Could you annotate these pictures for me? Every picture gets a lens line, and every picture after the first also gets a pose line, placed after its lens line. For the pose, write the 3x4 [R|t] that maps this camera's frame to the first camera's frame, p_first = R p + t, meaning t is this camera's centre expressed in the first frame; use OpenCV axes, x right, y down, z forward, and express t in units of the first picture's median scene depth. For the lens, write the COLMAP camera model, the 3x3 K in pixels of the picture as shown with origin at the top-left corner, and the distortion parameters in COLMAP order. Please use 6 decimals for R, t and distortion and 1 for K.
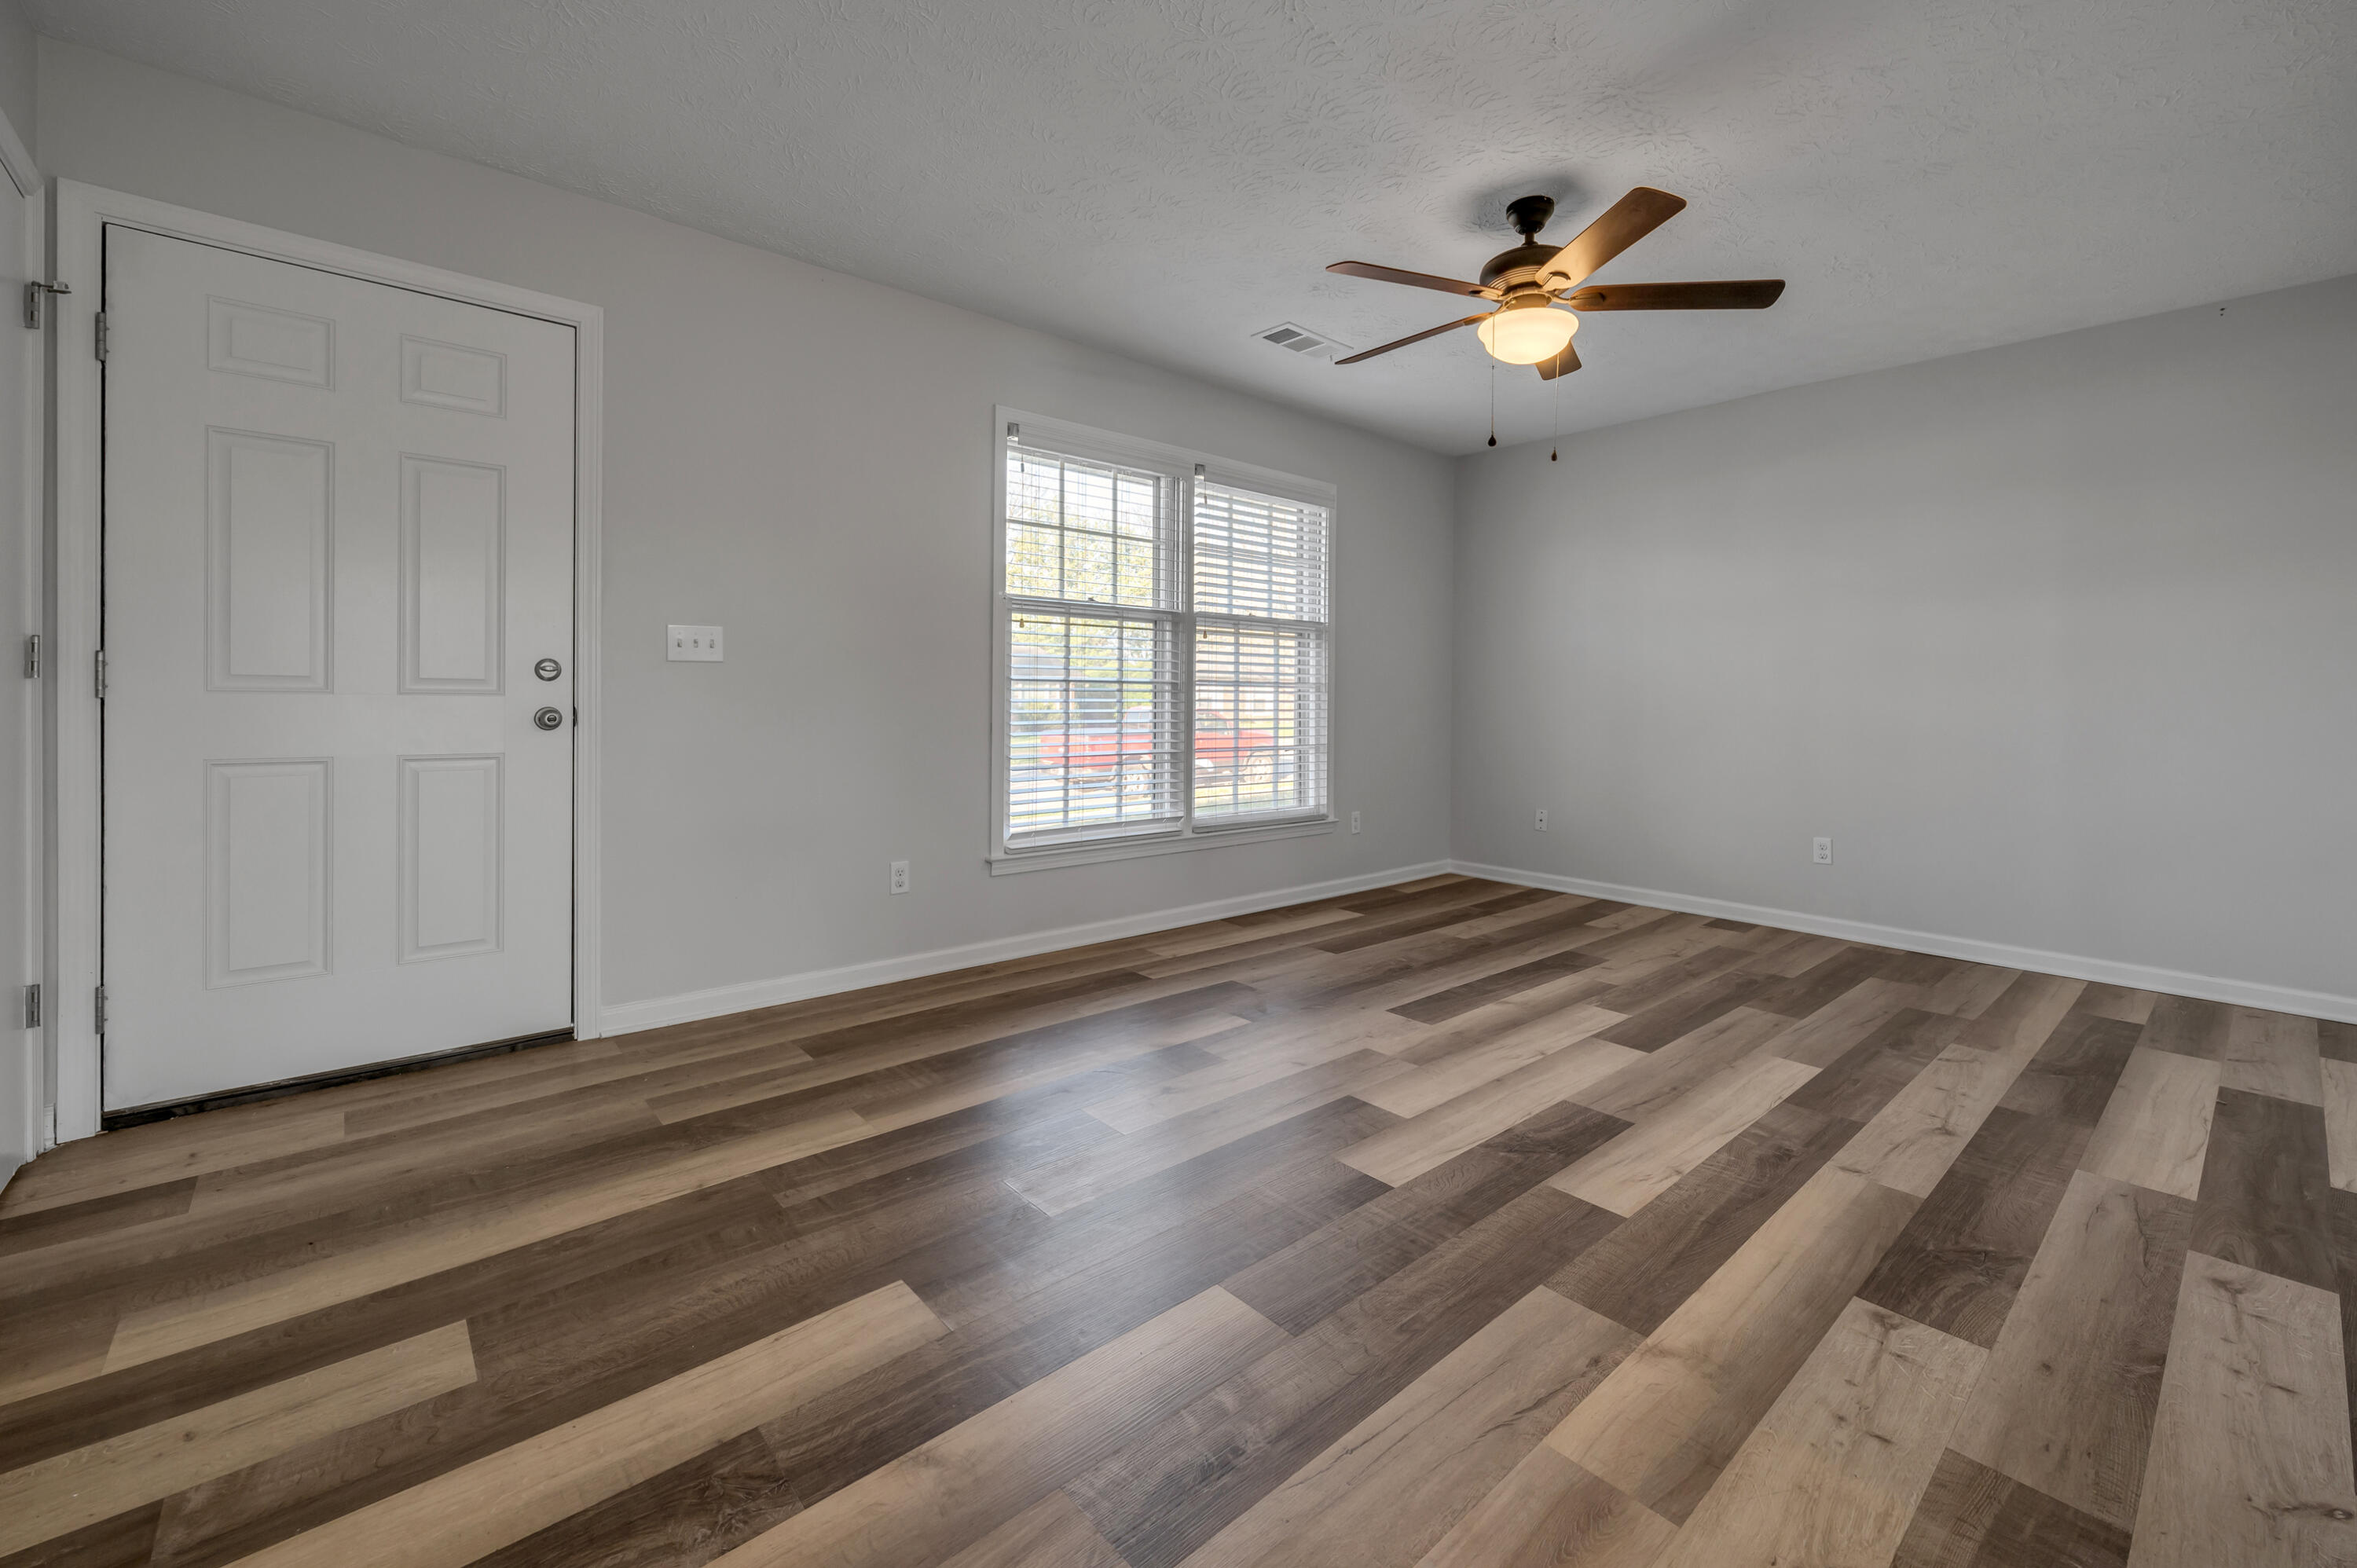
lens RADIAL K [[922.6, 0, 1179.1], [0, 922.6, 774.9], [0, 0, 1]] dist [-0.003960, 0.000607]
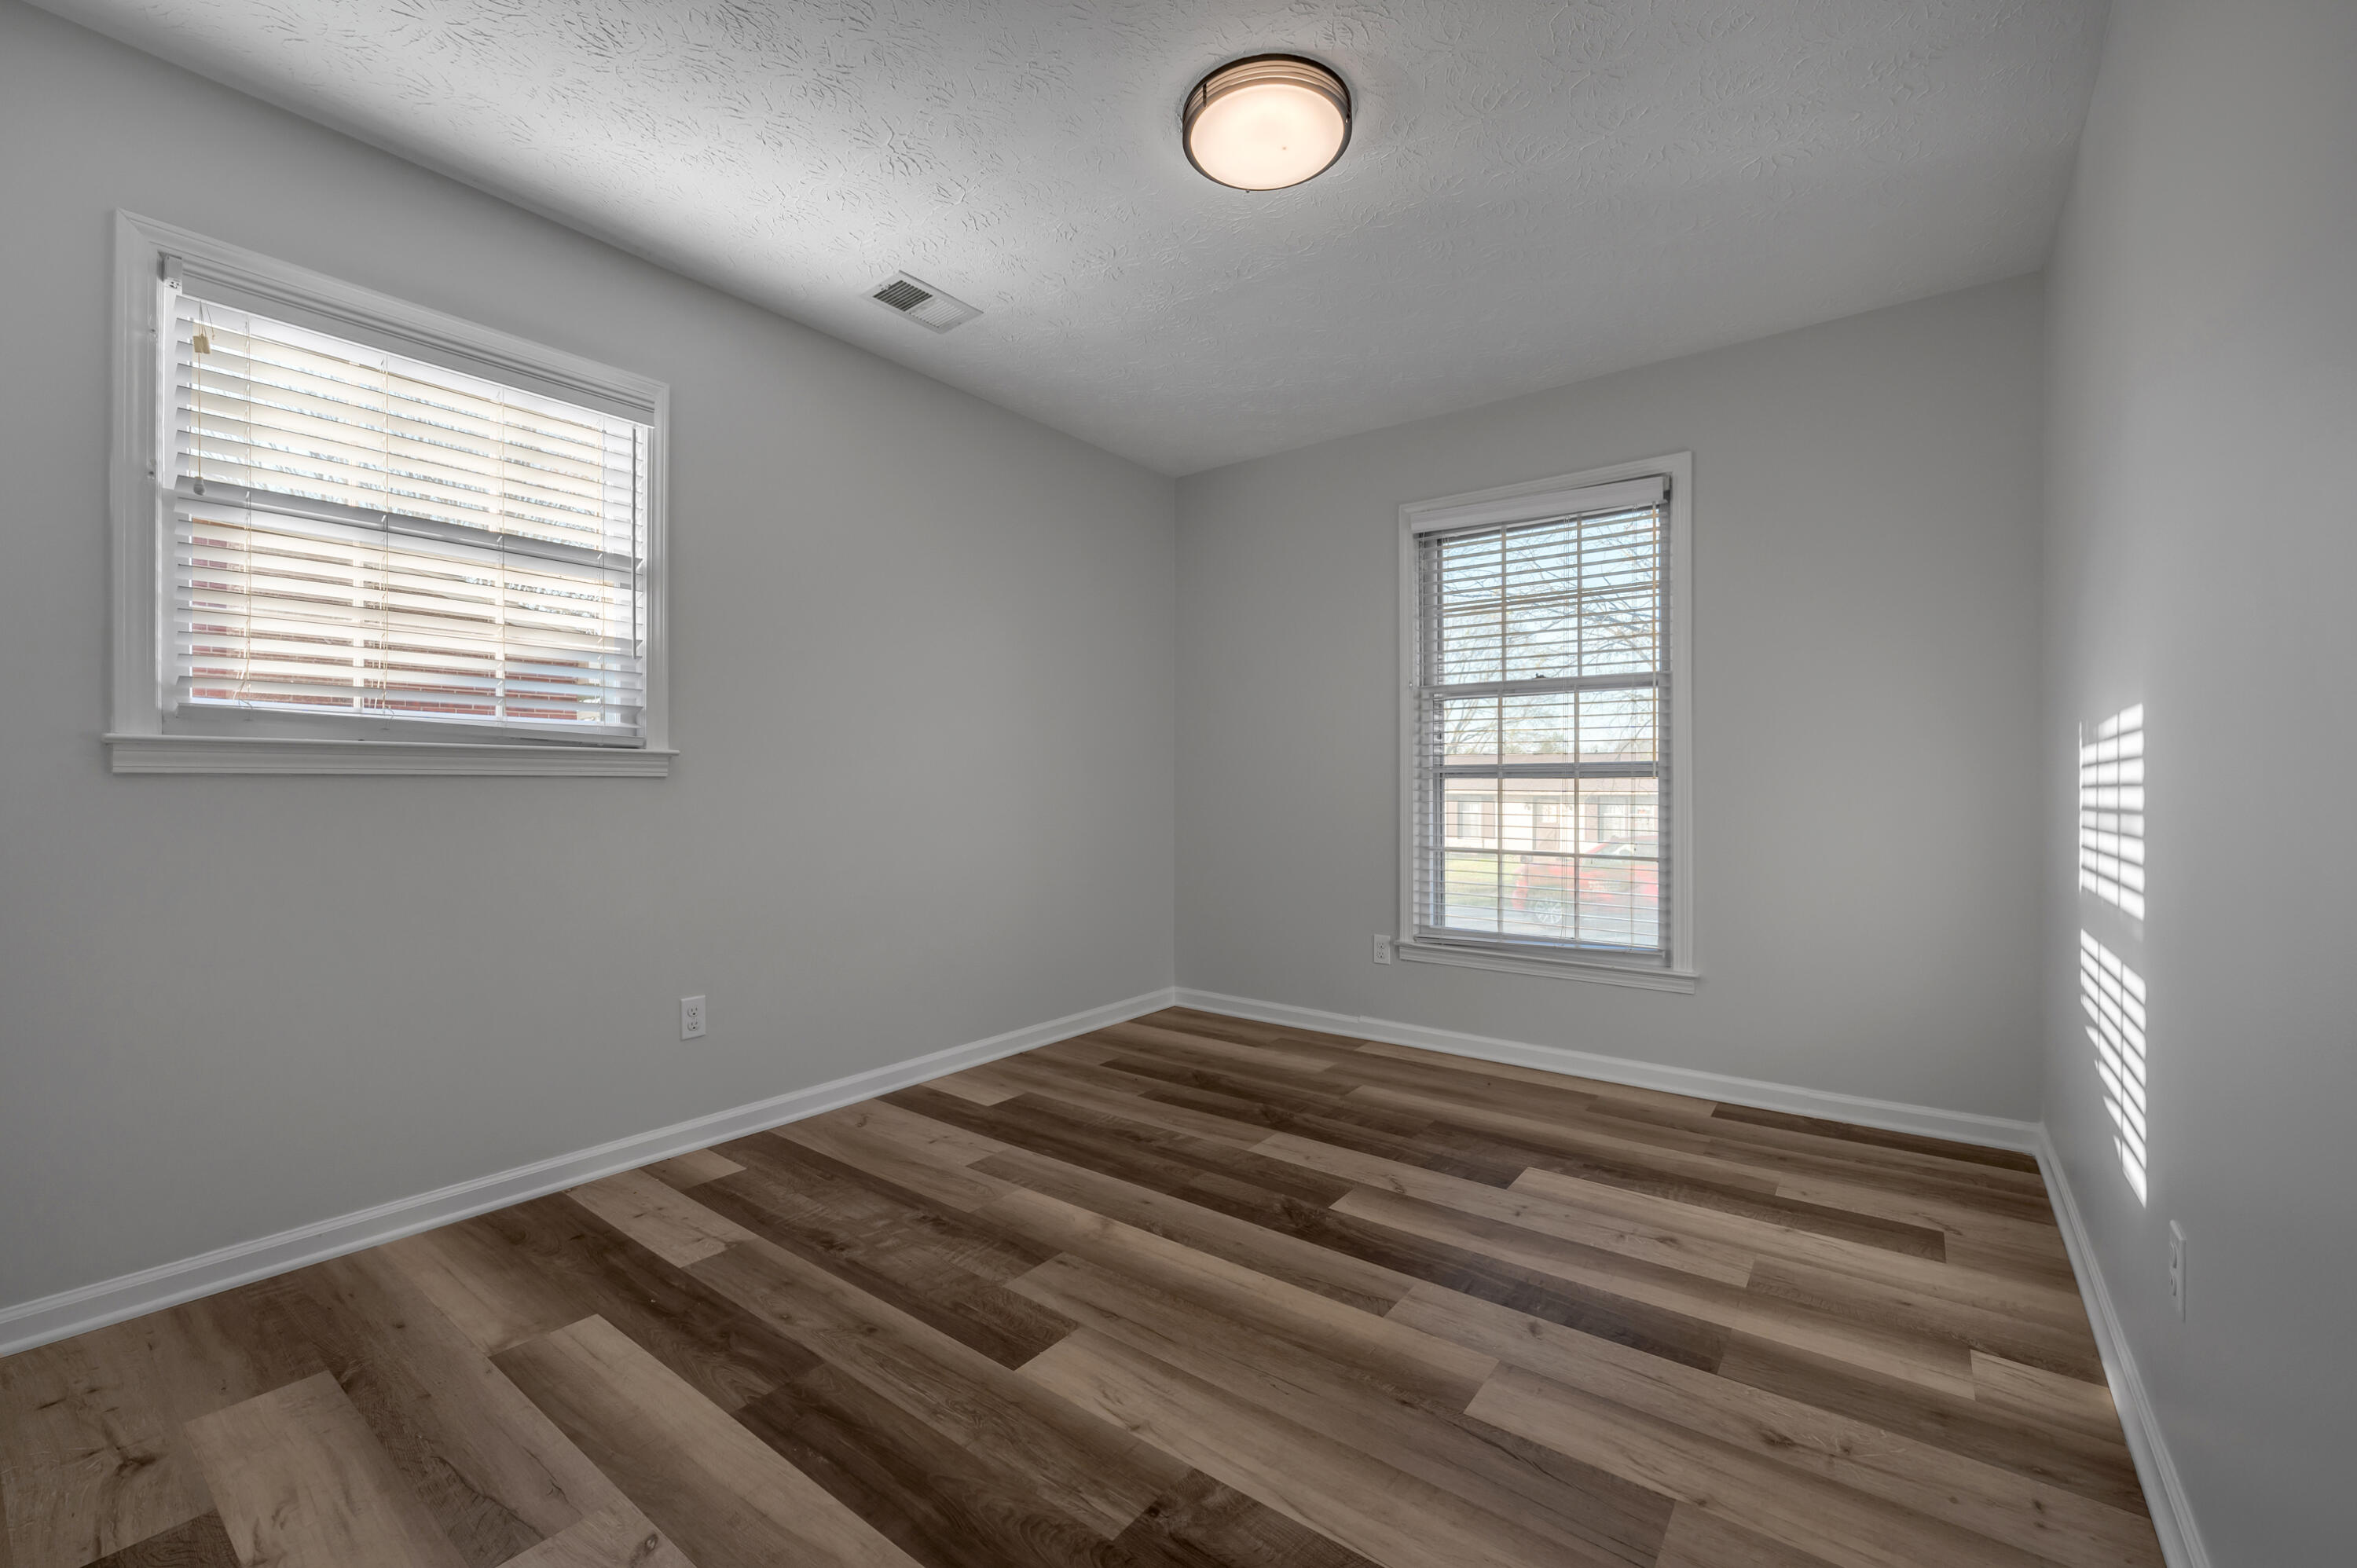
lens RADIAL K [[967.3, 0, 1186.0], [0, 967.3, 788.2], [0, 0, 1]] dist [-0.001887, 0.000582]
pose [[0.232664, -0.010527, -0.972500, 0.782611], [-0.079917, 0.996353, -0.029905, -0.028818], [0.969268, 0.084677, 0.230974, 0.507536]]
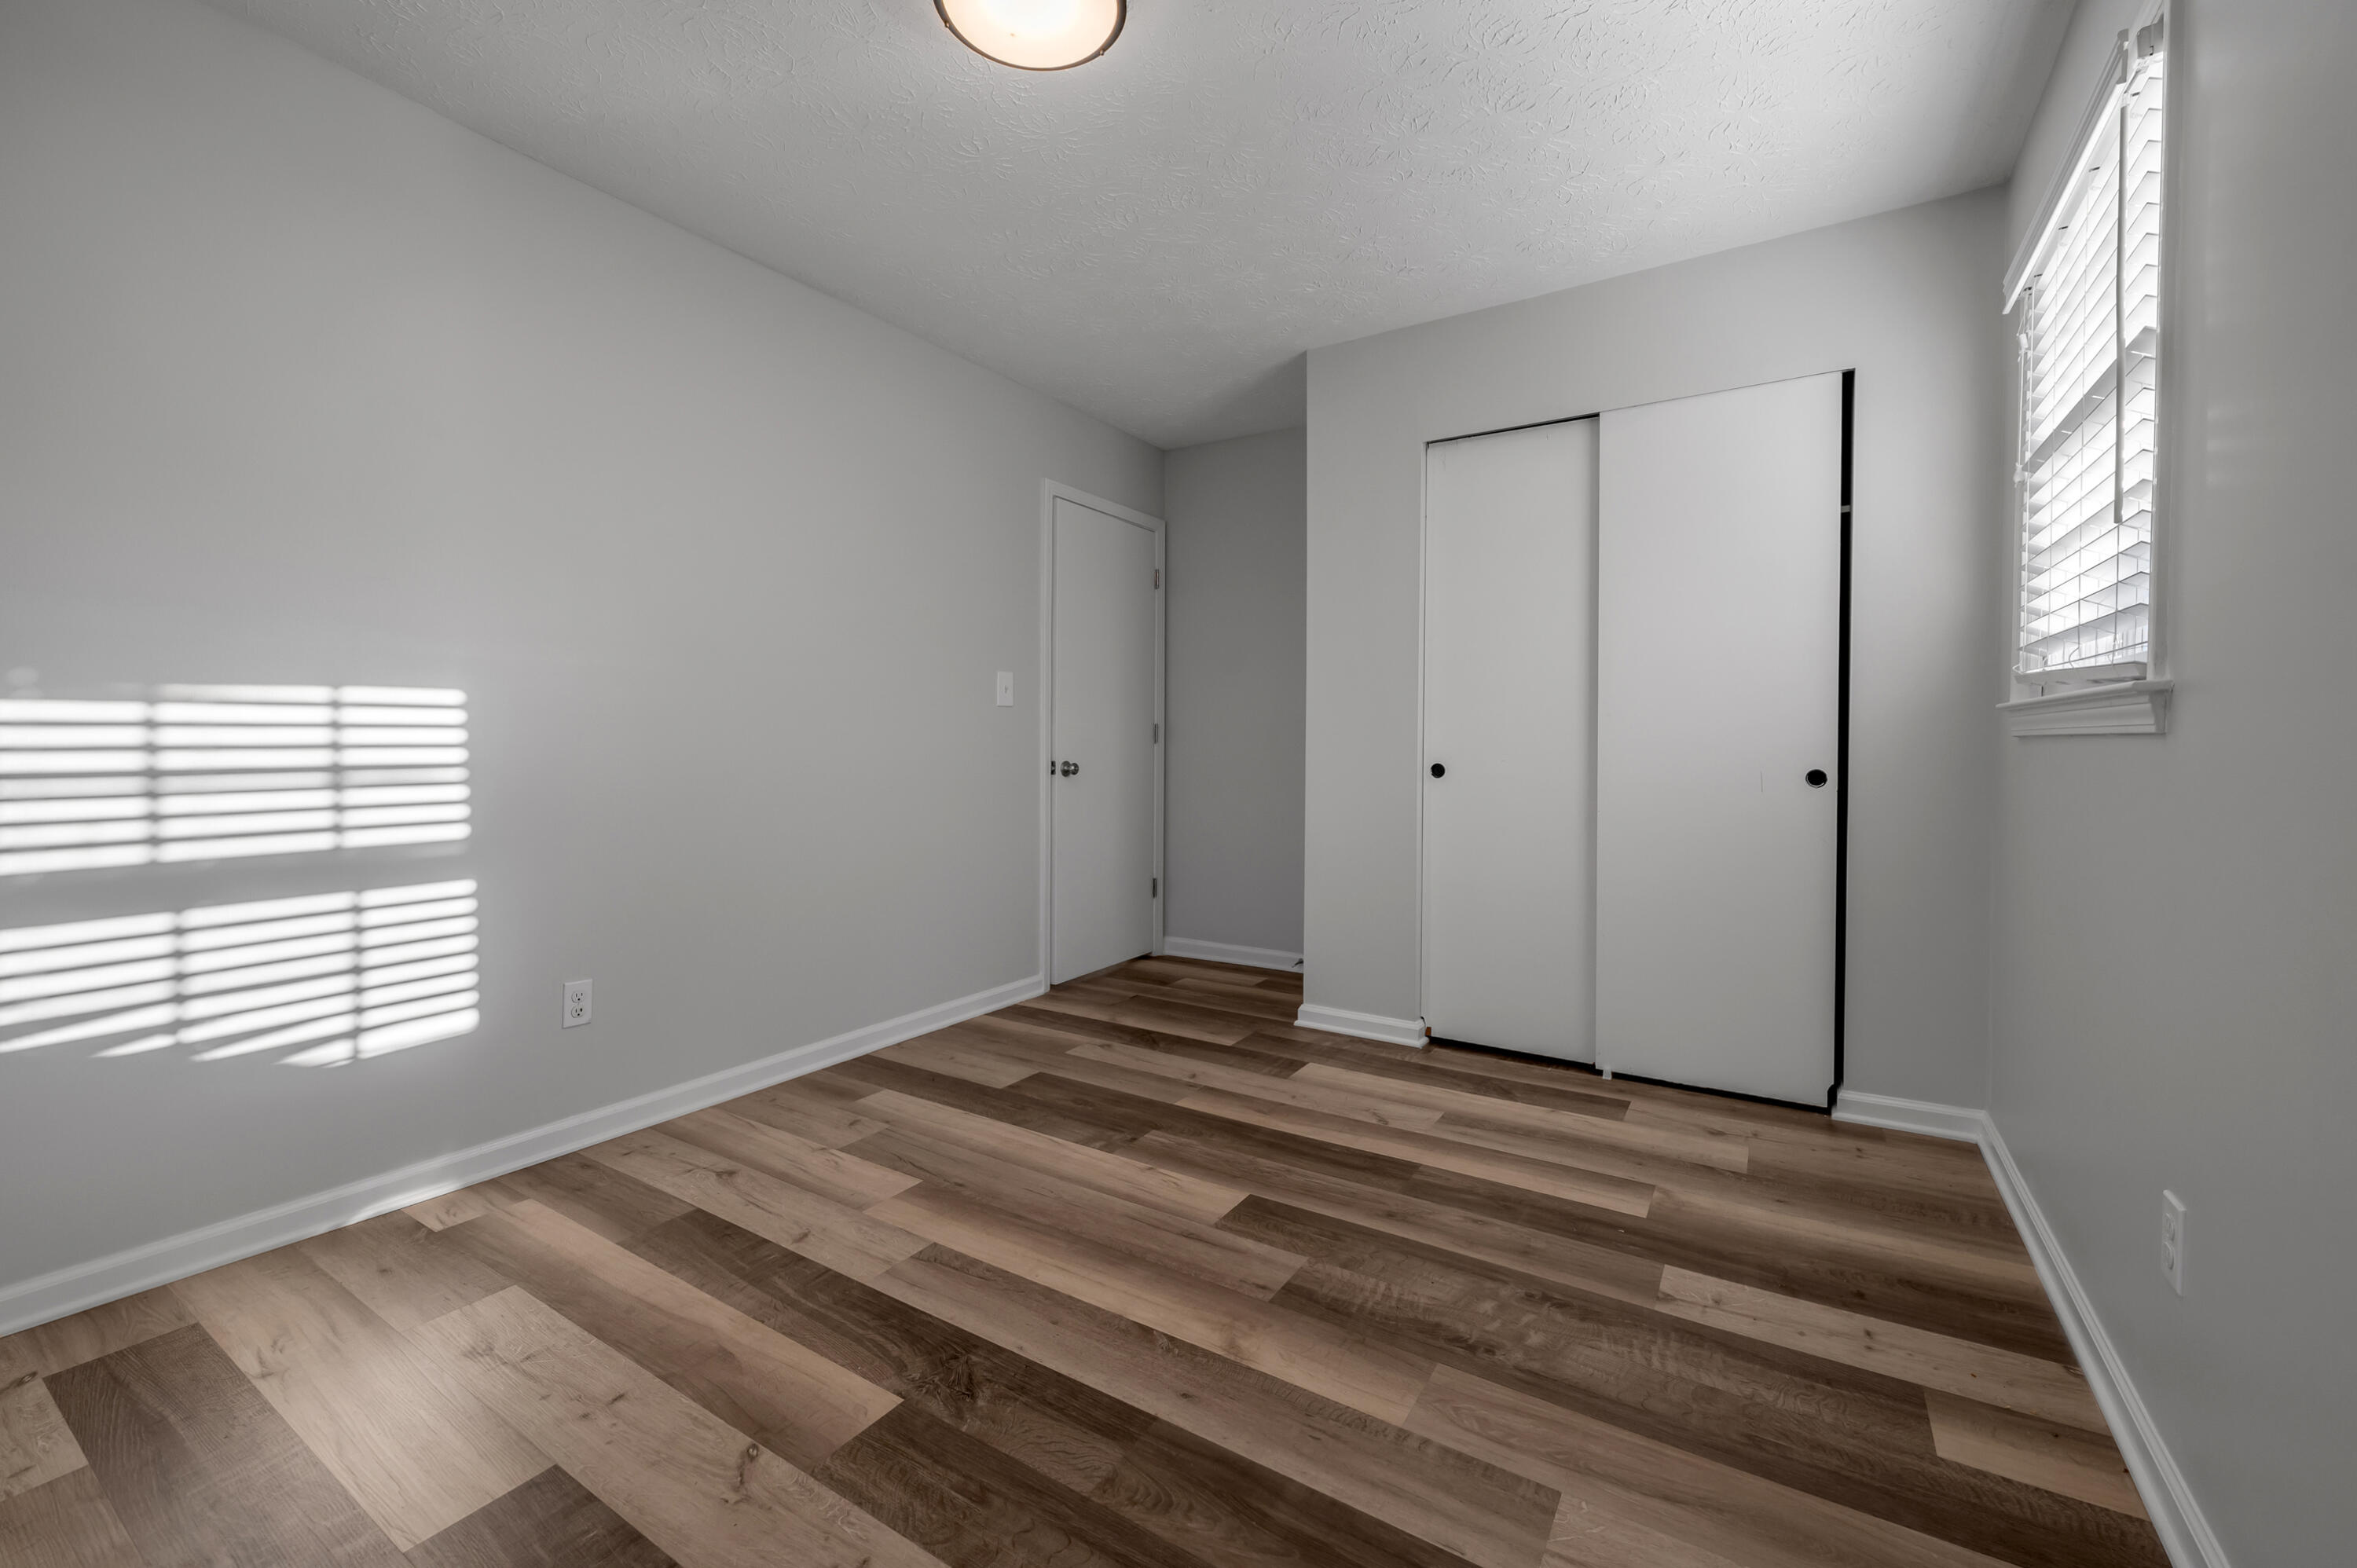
lens RADIAL K [[967.3, 0, 1161.1], [0, 967.3, 752.9], [0, 0, 1]] dist [-0.001887, 0.000582]
pose [[-0.291052, -0.027807, 0.956303, -0.271033], [0.073685, 0.995957, 0.051387, -0.067570], [-0.953865, 0.085422, -0.287827, 0.768398]]
